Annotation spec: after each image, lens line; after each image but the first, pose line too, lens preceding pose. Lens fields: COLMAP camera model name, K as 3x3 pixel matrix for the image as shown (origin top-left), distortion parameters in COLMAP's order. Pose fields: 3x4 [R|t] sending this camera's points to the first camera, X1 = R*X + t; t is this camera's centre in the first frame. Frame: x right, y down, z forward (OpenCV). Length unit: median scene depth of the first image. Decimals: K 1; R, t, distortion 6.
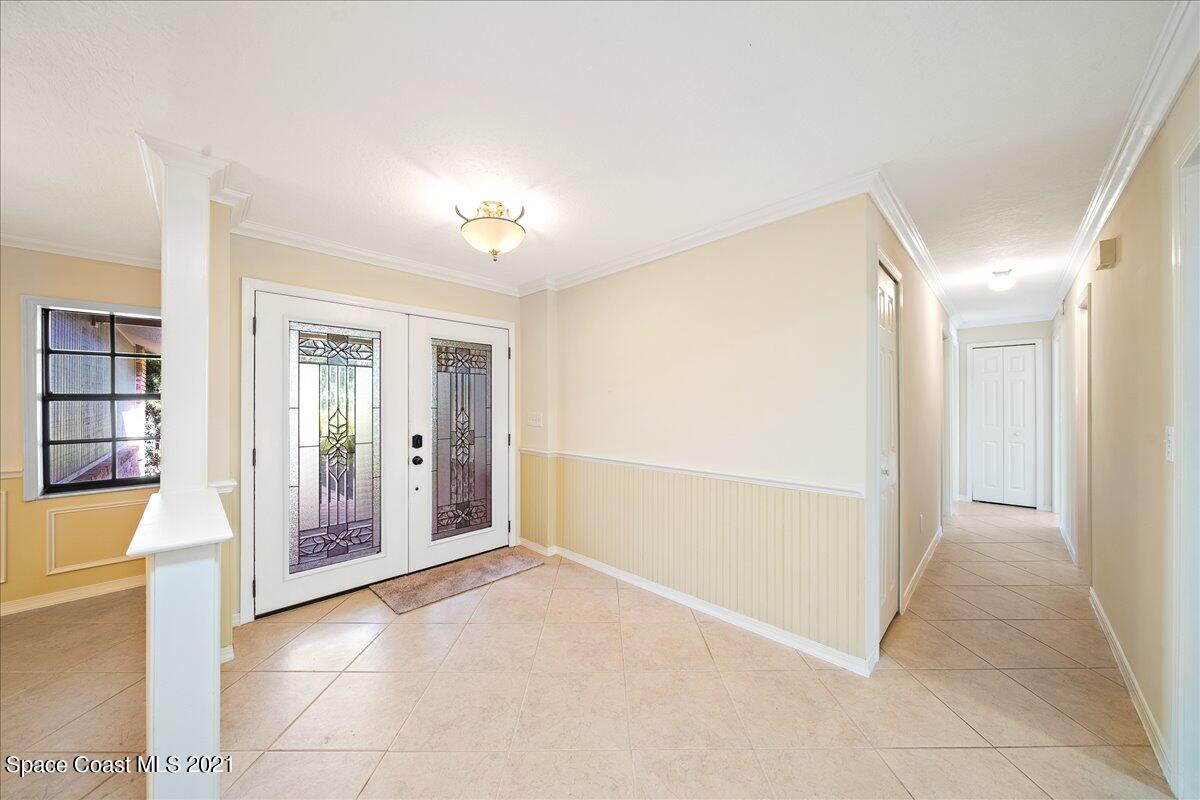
lens RADIAL K [[470.6, 0, 577.5], [0, 470.6, 397.3], [0, 0, 1]] dist [-0.001861, -0.000336]
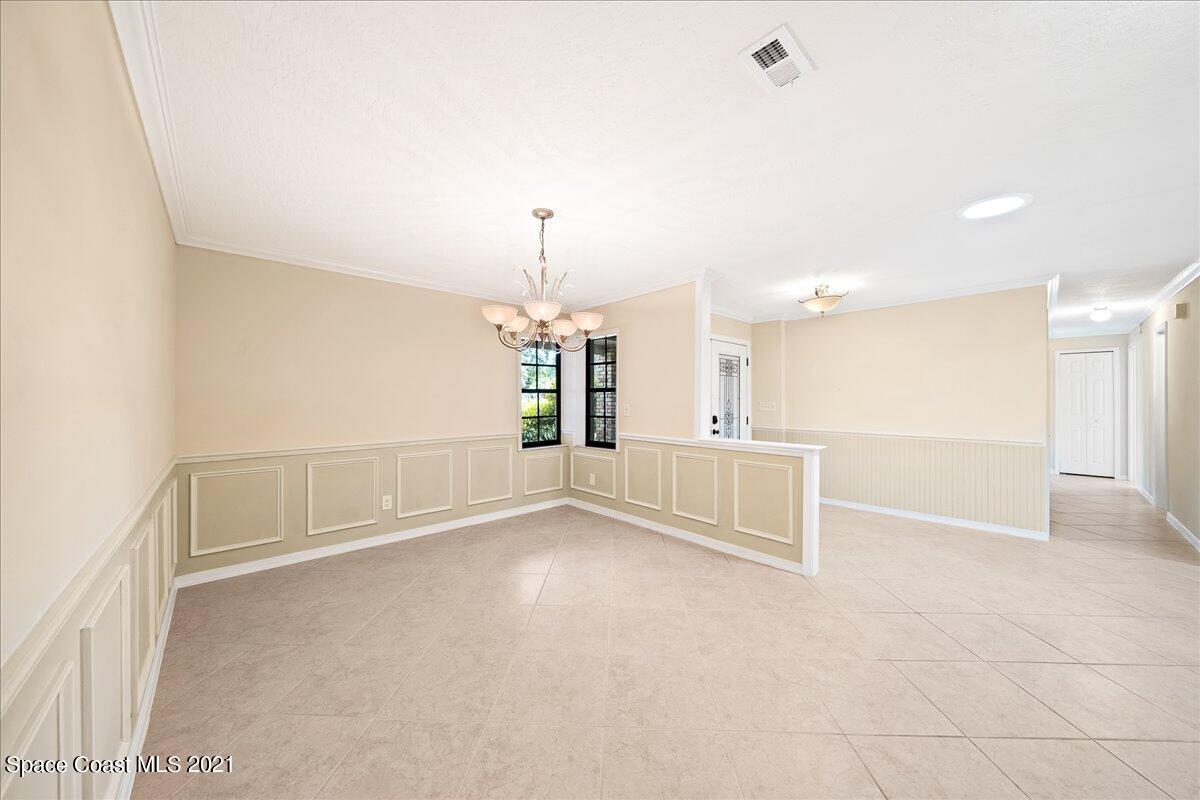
lens RADIAL K [[456.4, 0, 603.0], [0, 456.4, 392.2], [0, 0, 1]] dist [0.002533, 0.000234]
pose [[0.999242, 0.002472, -0.038839, -0.607421], [-0.002371, 0.999994, 0.002639, -0.002118], [0.038845, -0.002545, 0.999242, -0.501797]]
